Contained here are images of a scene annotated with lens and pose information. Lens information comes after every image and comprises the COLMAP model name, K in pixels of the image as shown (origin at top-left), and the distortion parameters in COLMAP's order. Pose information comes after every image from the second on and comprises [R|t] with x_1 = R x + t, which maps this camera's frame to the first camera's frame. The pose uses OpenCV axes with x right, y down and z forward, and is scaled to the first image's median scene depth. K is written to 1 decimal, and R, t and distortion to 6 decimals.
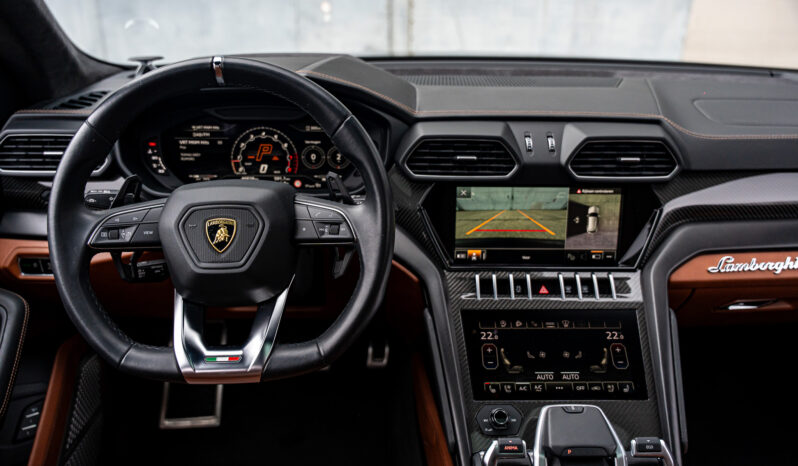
lens RADIAL K [[639.3, 0, 398.2], [0, 639.3, 231.0], [0, 0, 1]] dist [-0.007488, 0.015123]
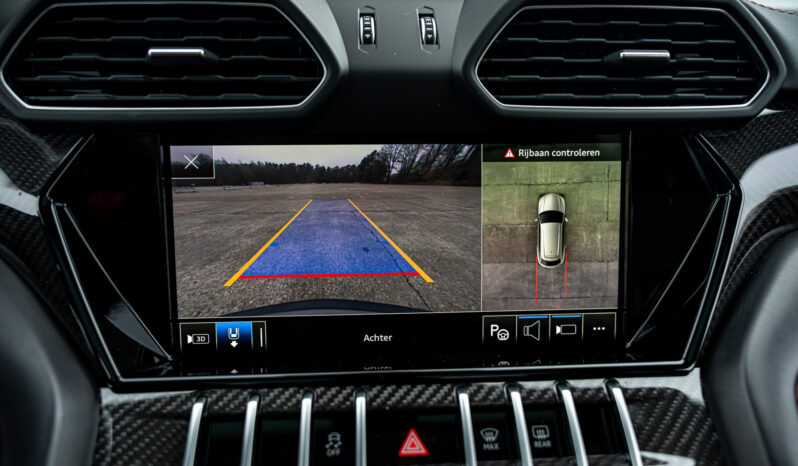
lens RADIAL K [[535.7, 0, 399.2], [0, 535.7, 235.9], [0, 0, 1]] dist [-0.000007, 0.001594]
pose [[0.999174, -0.022859, 0.033598, 0.211809], [0.026750, 0.992373, -0.120335, 0.021699], [-0.030591, 0.121134, 0.992165, 0.713534]]
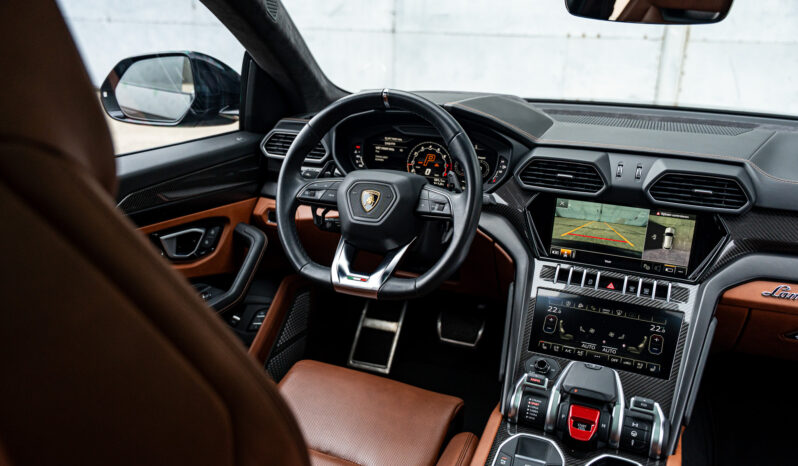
lens RADIAL K [[639.3, 0, 400.4], [0, 639.3, 229.3], [0, 0, 1]] dist [-0.007488, 0.015123]
pose [[0.910887, 0.135003, -0.389947, 0.321263], [-0.161511, 0.986220, -0.035840, 0.093170], [0.379735, 0.095627, 0.920140, -0.316463]]
